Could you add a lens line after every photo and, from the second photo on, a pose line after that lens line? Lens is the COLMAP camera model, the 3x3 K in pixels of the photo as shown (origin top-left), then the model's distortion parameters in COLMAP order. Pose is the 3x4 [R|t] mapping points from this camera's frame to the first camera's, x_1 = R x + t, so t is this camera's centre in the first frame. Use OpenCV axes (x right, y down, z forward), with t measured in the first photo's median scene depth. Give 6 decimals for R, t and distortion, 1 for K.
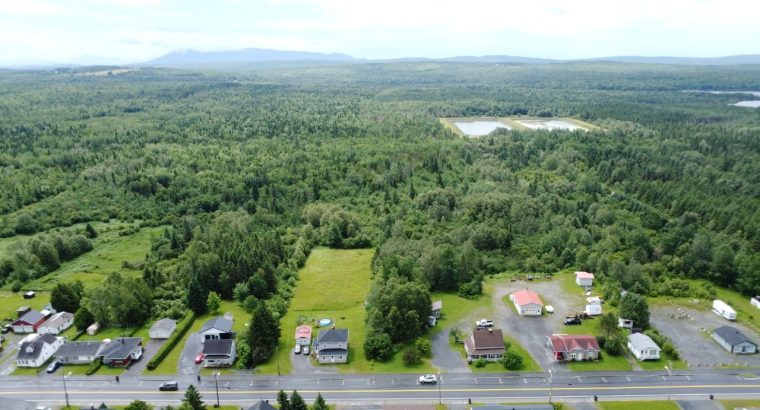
lens RADIAL K [[564.5, 0, 380.0], [0, 564.5, 205.0], [0, 0, 1]] dist [-0.033856, -0.003527]
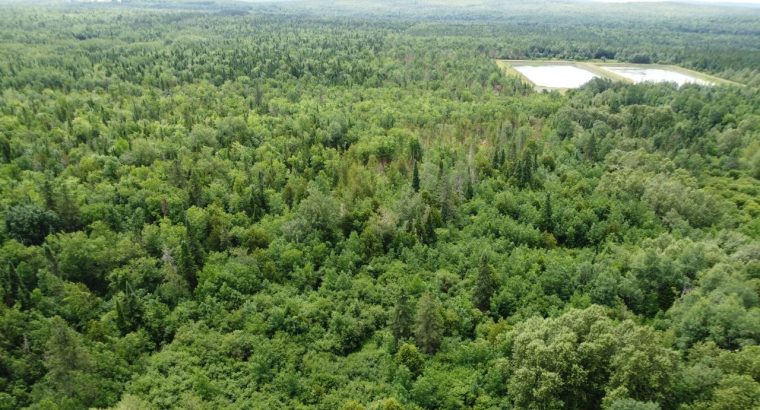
lens RADIAL K [[564.5, 0, 380.0], [0, 564.5, 205.0], [0, 0, 1]] dist [-0.033856, -0.003527]
pose [[0.997827, 0.043171, -0.049784, 0.005330], [-0.037958, 0.994134, 0.101278, -0.041145], [0.053864, -0.099168, 0.993612, 0.288480]]
